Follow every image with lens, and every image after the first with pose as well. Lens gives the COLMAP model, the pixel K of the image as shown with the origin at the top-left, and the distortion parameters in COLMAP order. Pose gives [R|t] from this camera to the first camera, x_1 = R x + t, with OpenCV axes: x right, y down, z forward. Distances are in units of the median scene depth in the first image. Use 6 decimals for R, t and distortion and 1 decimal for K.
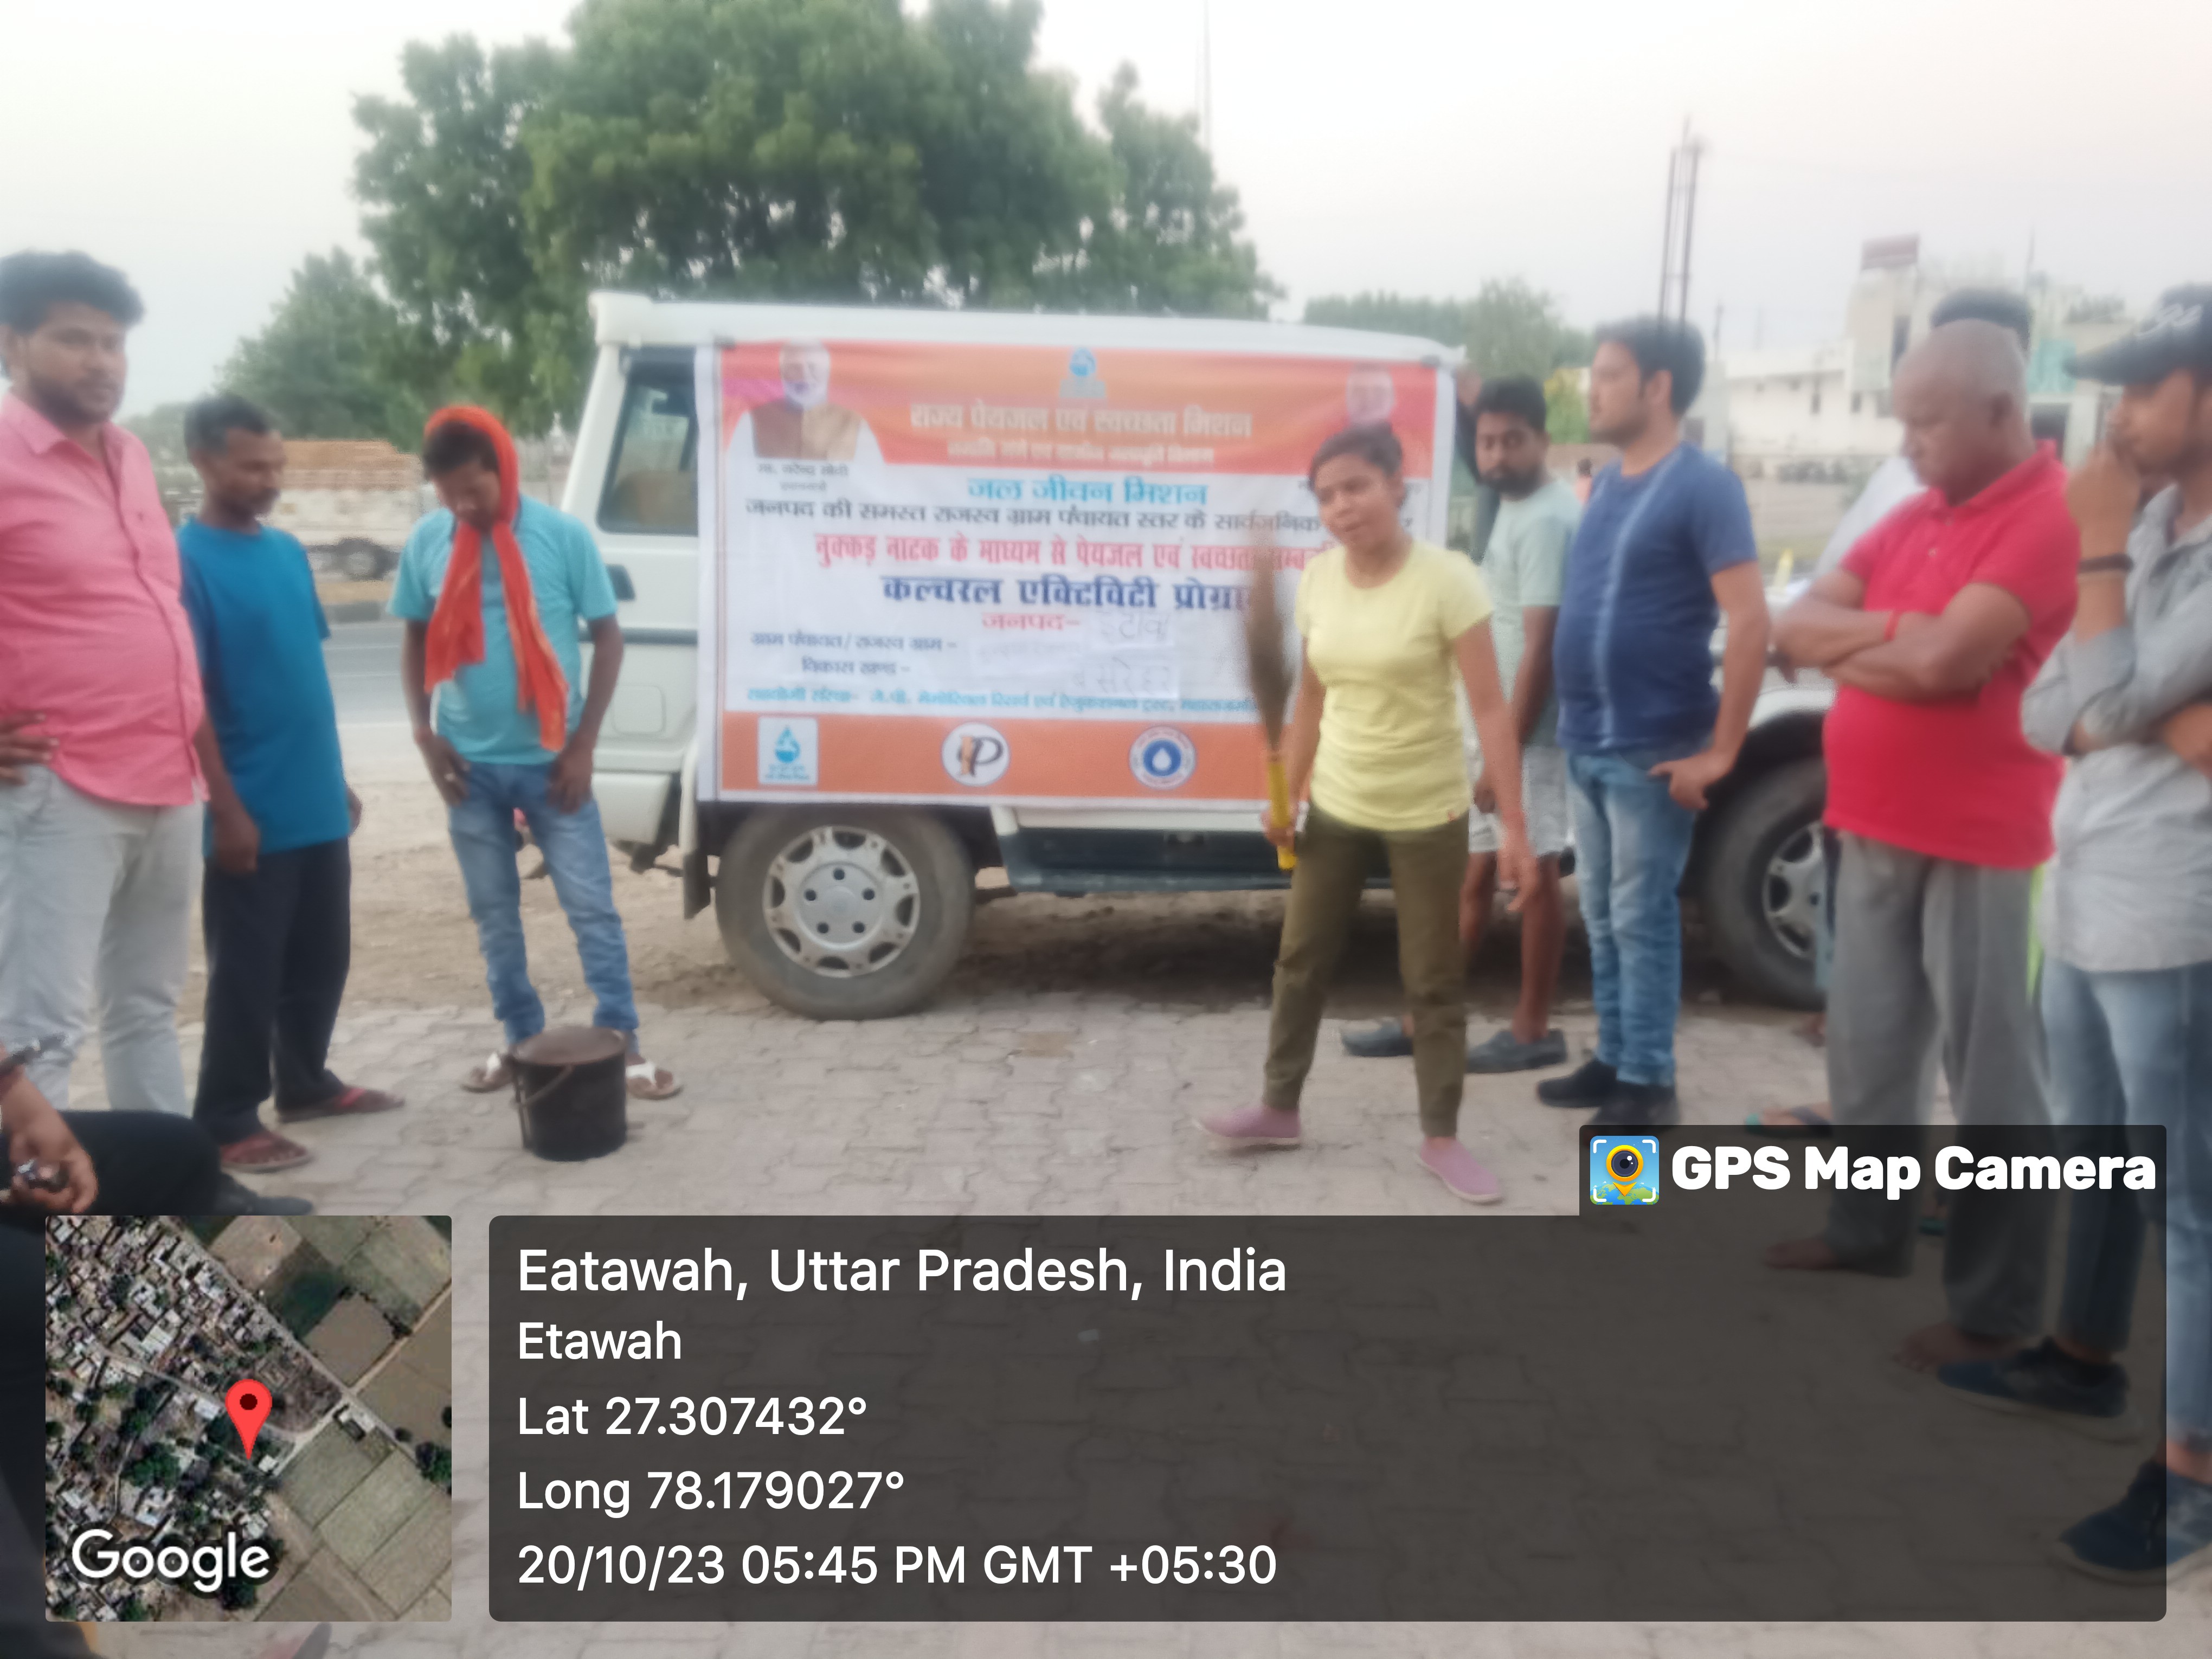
lens RADIAL K [[1732.8, 0, 1118.2], [0, 1732.8, 834.6], [0, 0, 1]] dist [0.073606, -0.123368]
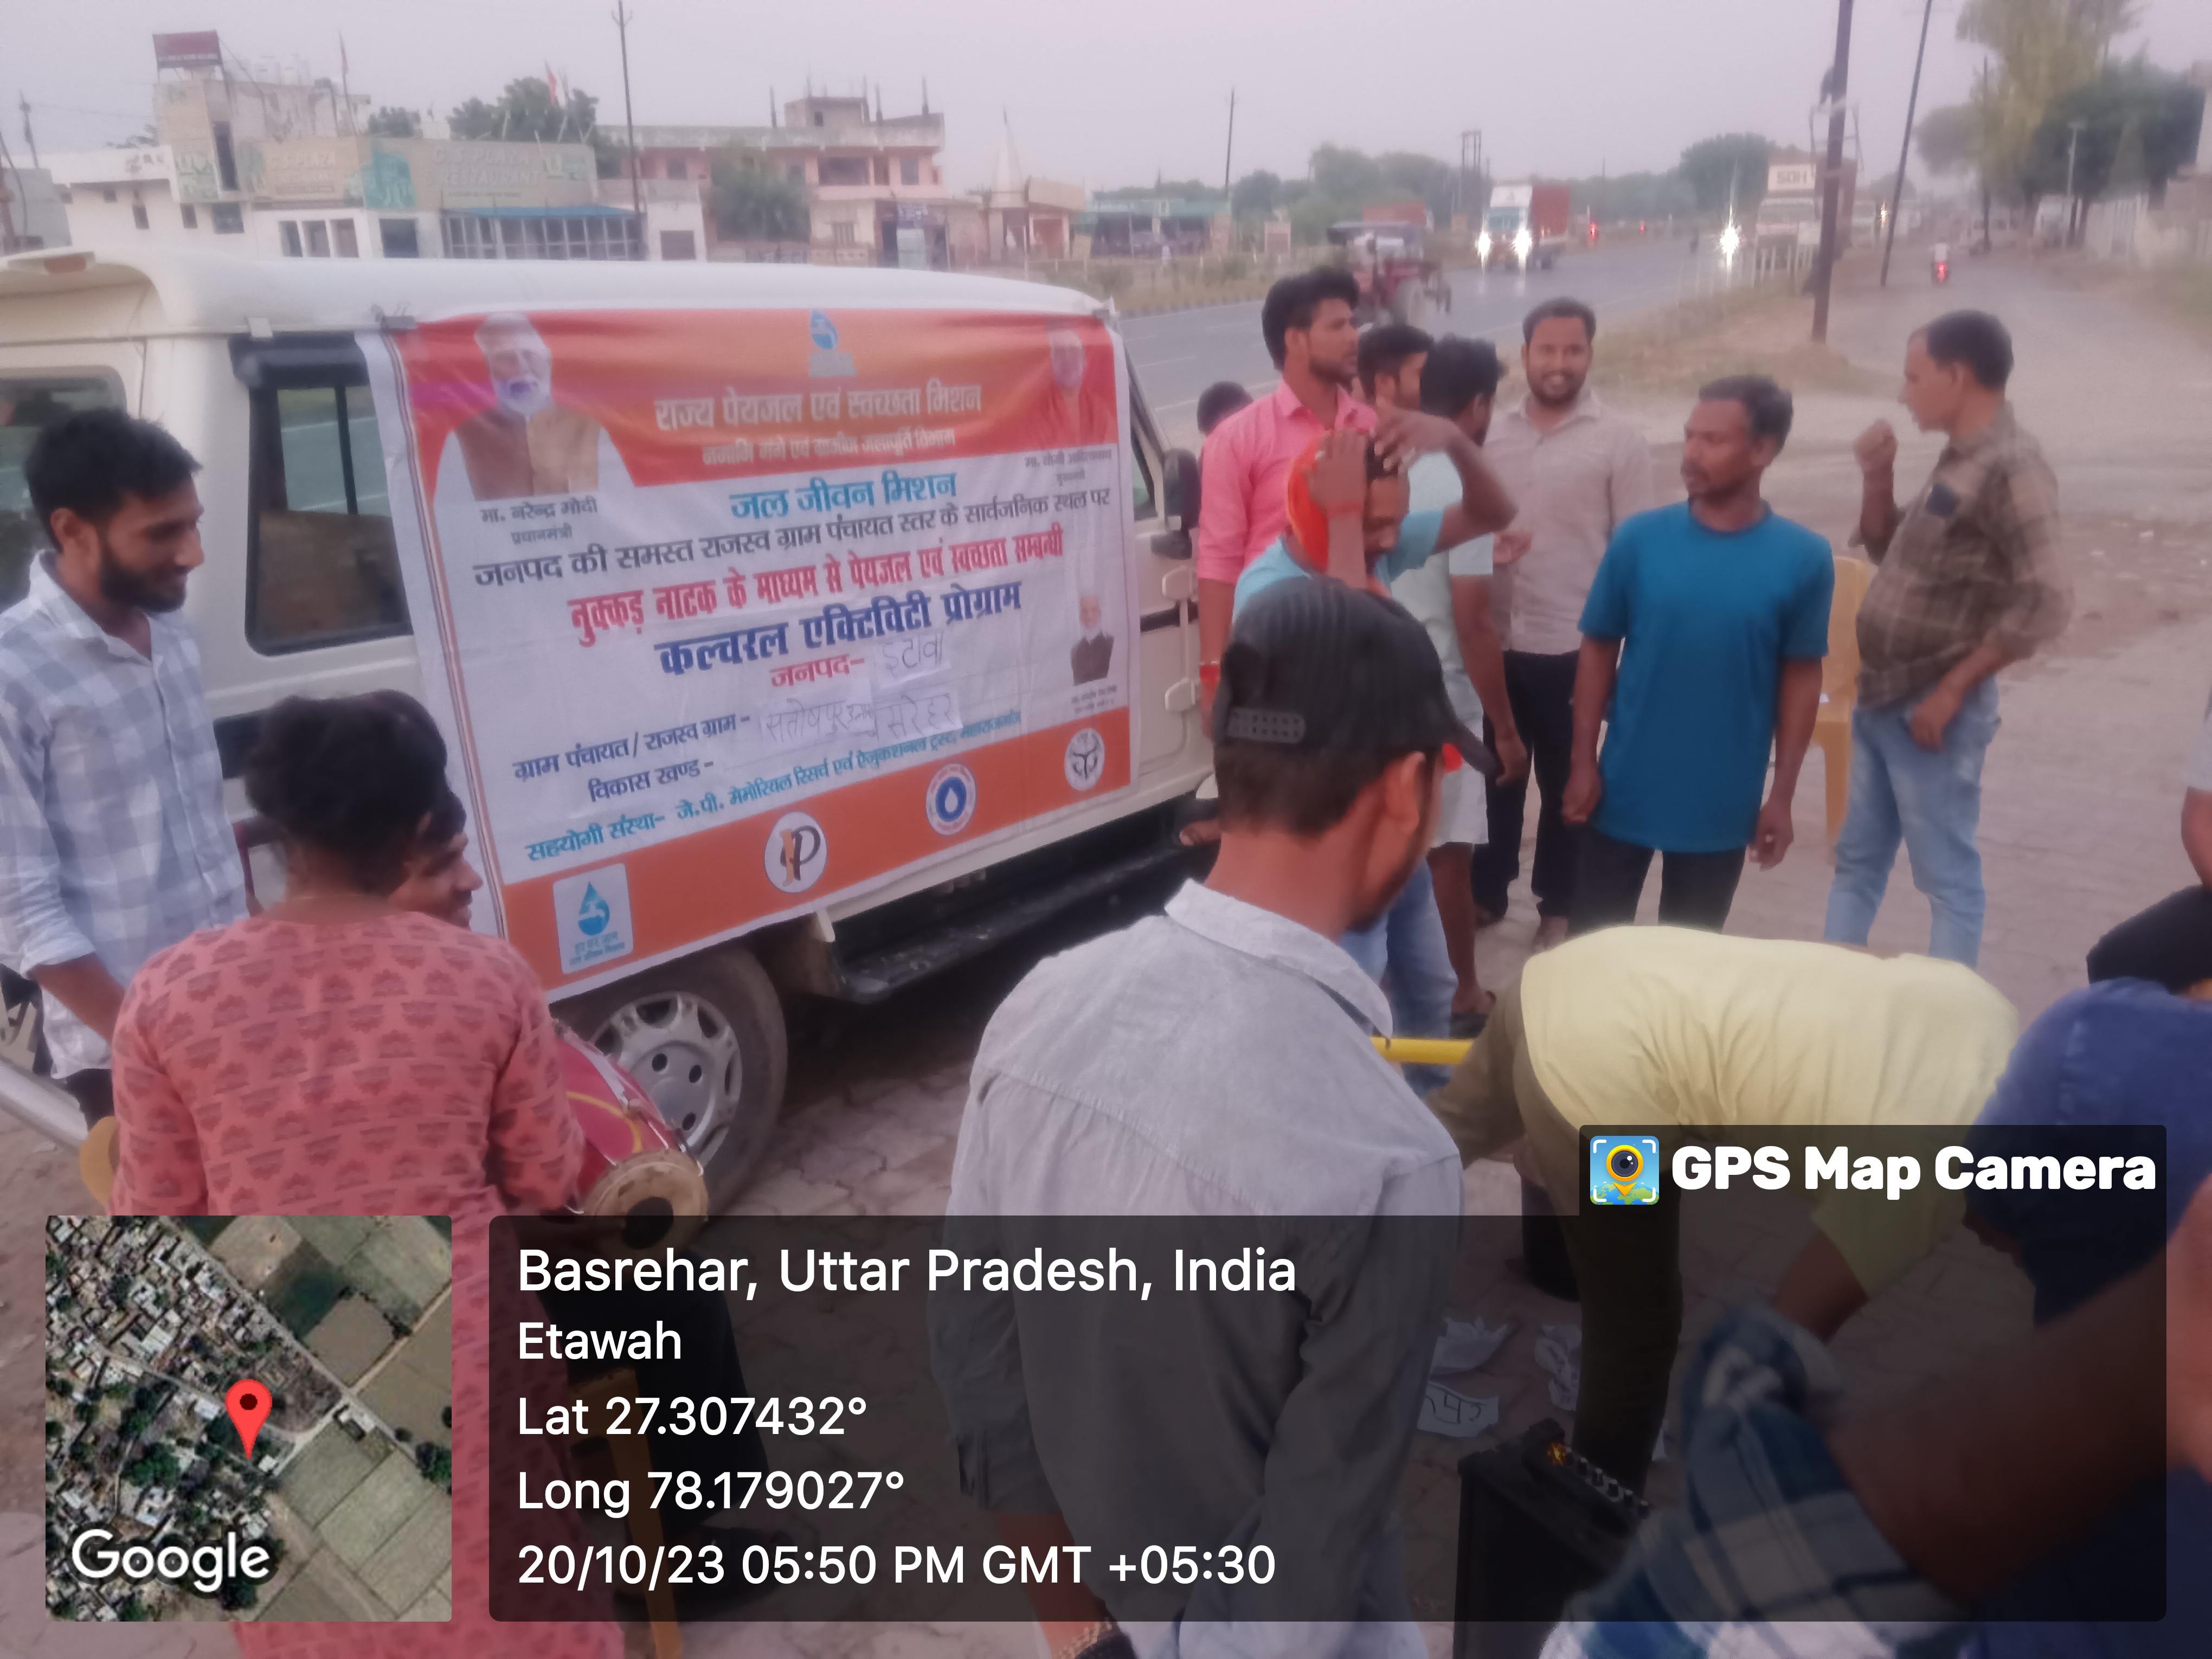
lens RADIAL K [[1732.8, 0, 1122.7], [0, 1732.8, 835.1], [0, 0, 1]] dist [0.073606, -0.123368]
pose [[0.633589, -0.251993, 0.731481, -0.556464], [0.175796, 0.967630, 0.181076, -0.168754], [-0.753433, 0.013864, 0.657379, 0.385746]]
